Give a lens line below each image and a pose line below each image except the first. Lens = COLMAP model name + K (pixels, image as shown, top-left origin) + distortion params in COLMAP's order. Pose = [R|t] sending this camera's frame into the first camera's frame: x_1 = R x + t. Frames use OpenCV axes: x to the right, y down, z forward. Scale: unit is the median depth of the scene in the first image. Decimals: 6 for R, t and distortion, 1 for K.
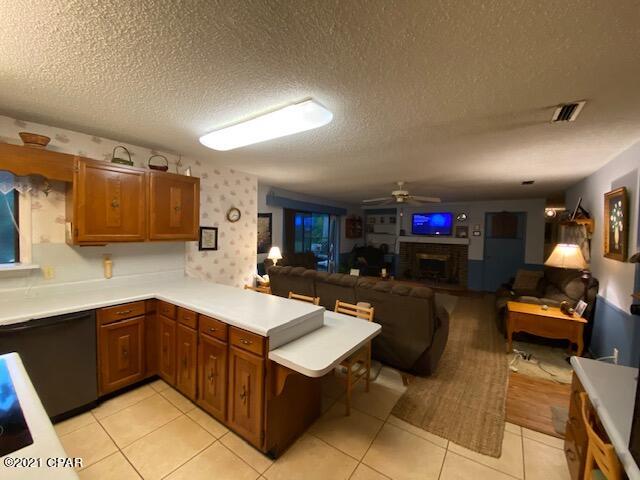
lens RADIAL K [[259.4, 0, 320.0], [0, 259.4, 240.0], [0, 0, 1]] dist [0.049334, -0.037034]
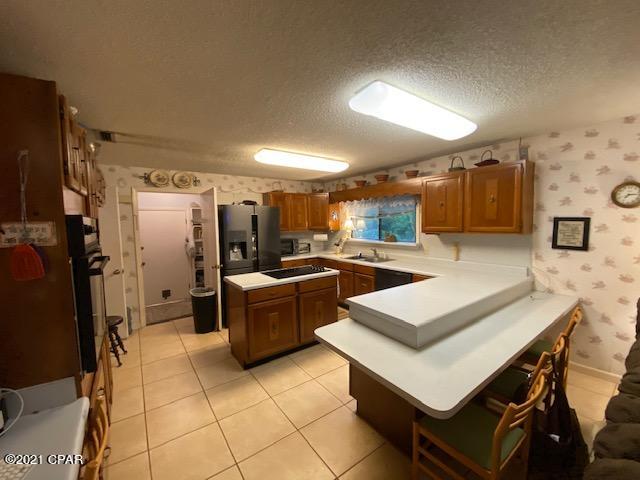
lens RADIAL K [[259.4, 0, 320.0], [0, 259.4, 240.0], [0, 0, 1]] dist [0.049334, -0.037034]
pose [[-0.331025, 0.049721, -0.942311, 0.338175], [-0.022907, 0.997893, 0.060701, -0.010750], [0.943344, 0.041680, -0.329189, 0.414334]]
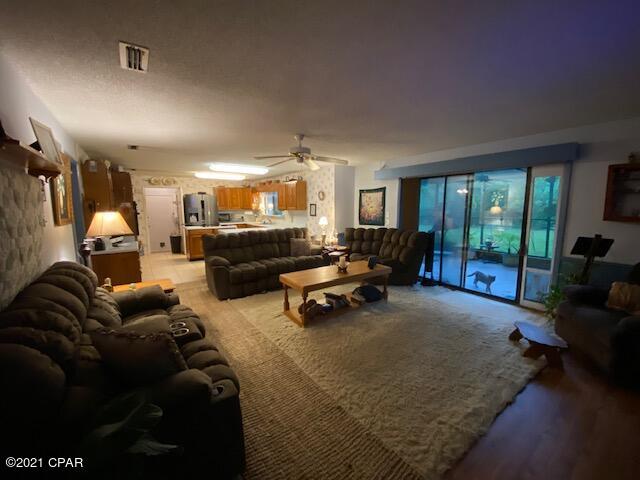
lens RADIAL K [[259.4, 0, 320.0], [0, 259.4, 240.0], [0, 0, 1]] dist [0.049334, -0.037034]
pose [[-0.349577, 0.104755, -0.931033, 0.913371], [-0.037426, 0.991375, 0.125597, -0.019122], [0.936160, 0.078750, -0.342641, 1.192509]]
